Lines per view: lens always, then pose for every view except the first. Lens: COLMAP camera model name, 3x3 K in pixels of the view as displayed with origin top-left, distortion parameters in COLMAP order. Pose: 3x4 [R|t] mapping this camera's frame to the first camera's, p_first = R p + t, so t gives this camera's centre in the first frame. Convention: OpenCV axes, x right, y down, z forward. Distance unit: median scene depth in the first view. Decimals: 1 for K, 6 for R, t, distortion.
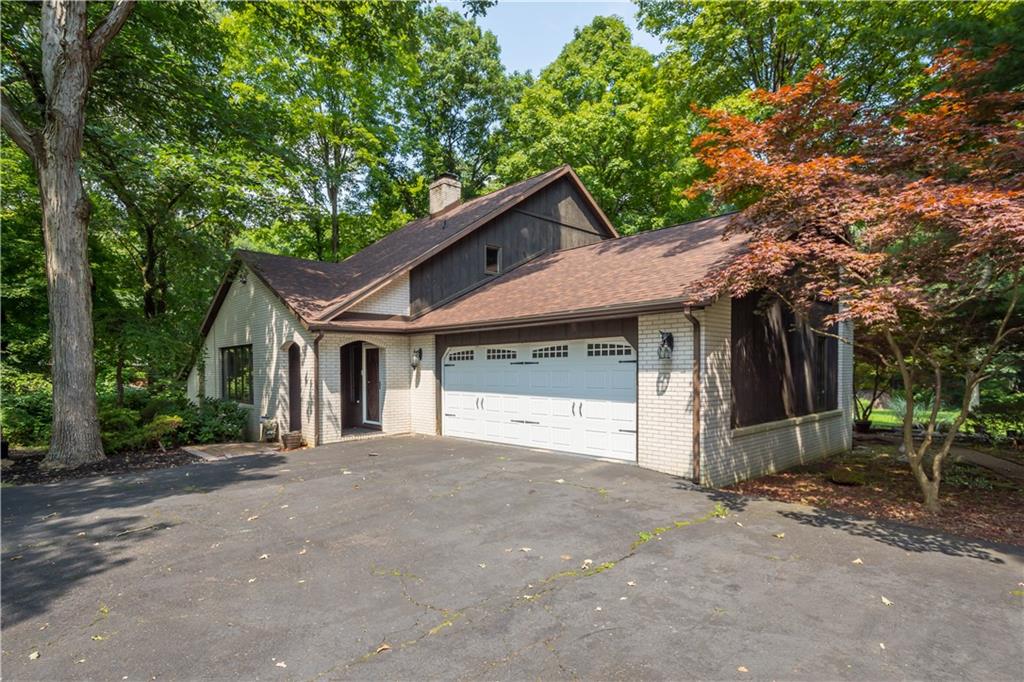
lens RADIAL K [[544.3, 0, 512.1], [0, 544.3, 349.3], [0, 0, 1]] dist [-0.004580, -0.000387]
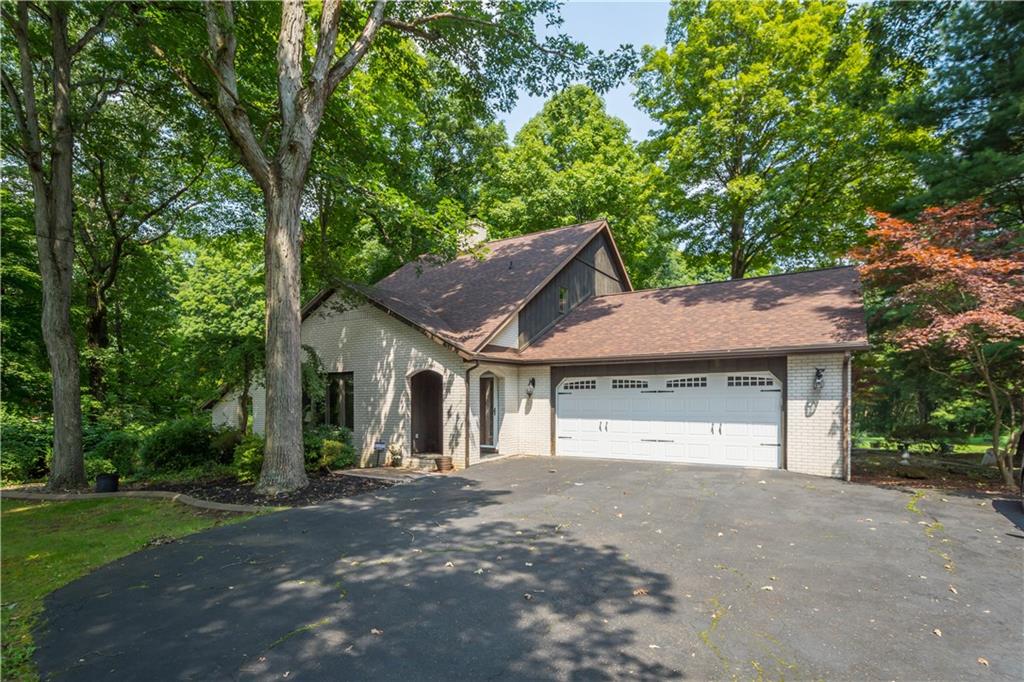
lens RADIAL K [[544.3, 0, 499.9], [0, 544.3, 365.7], [0, 0, 1]] dist [-0.004580, -0.000387]
pose [[0.968538, 0.019105, 0.248132, -0.615300], [-0.012067, 0.999481, -0.029855, 0.008003], [-0.248574, 0.025922, 0.968266, -0.073556]]
